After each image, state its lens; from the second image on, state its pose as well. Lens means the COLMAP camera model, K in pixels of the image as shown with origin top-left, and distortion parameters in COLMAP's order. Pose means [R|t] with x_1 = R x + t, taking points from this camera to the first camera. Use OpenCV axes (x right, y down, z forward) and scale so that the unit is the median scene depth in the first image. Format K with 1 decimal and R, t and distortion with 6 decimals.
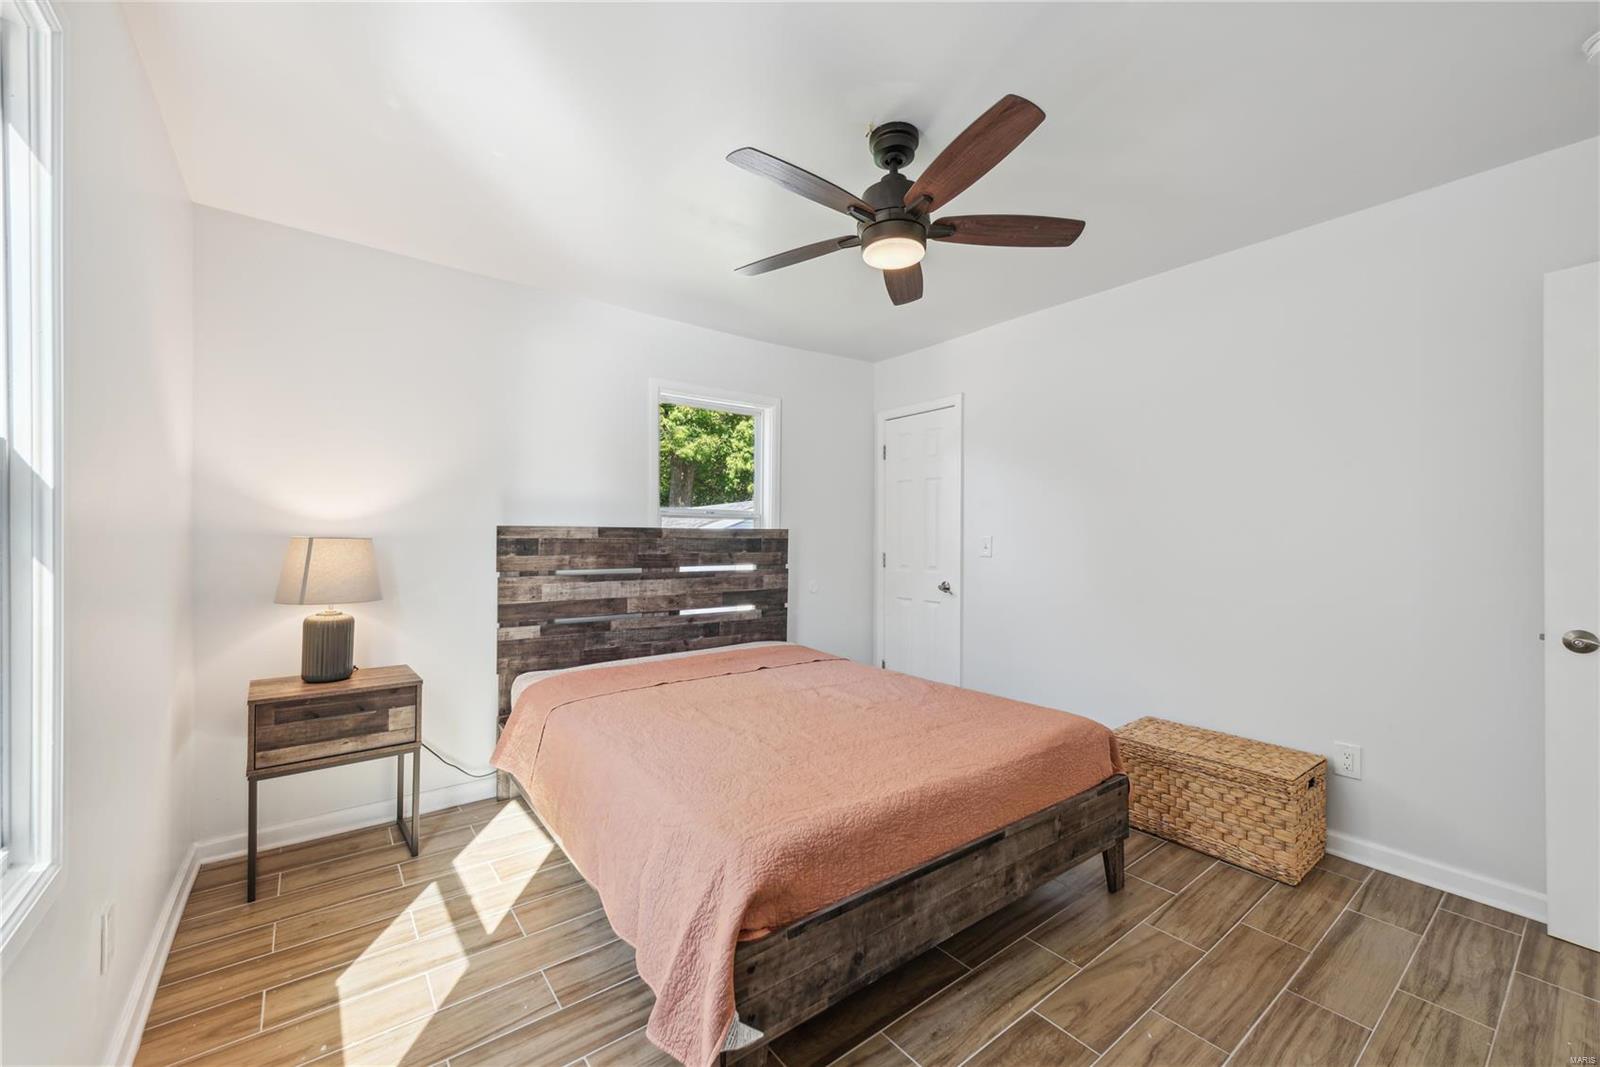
lens RADIAL K [[642.7, 0, 795.2], [0, 642.7, 543.2], [0, 0, 1]] dist [0.013105, -0.000287]
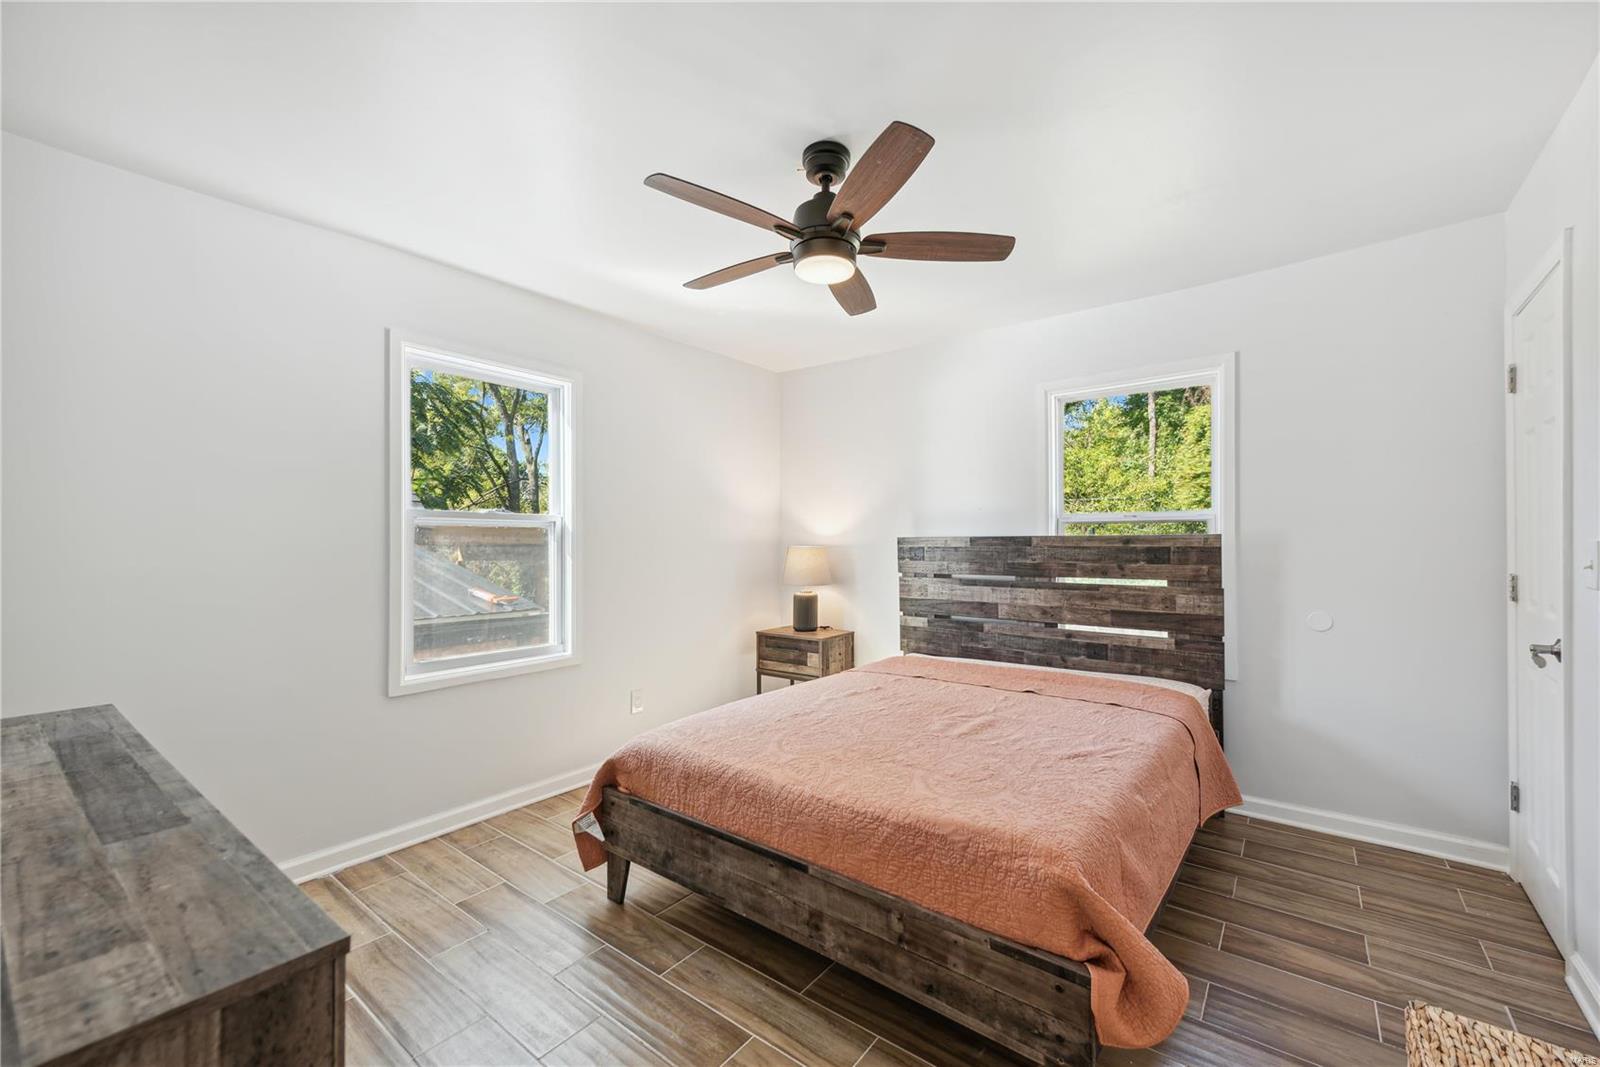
lens RADIAL K [[642.7, 0, 795.2], [0, 642.7, 543.2], [0, 0, 1]] dist [0.013105, -0.000287]
pose [[0.247713, -0.004357, -0.968824, 0.702599], [-0.005251, 0.999969, -0.005839, -0.005985], [0.968819, 0.006533, 0.247683, 0.433393]]
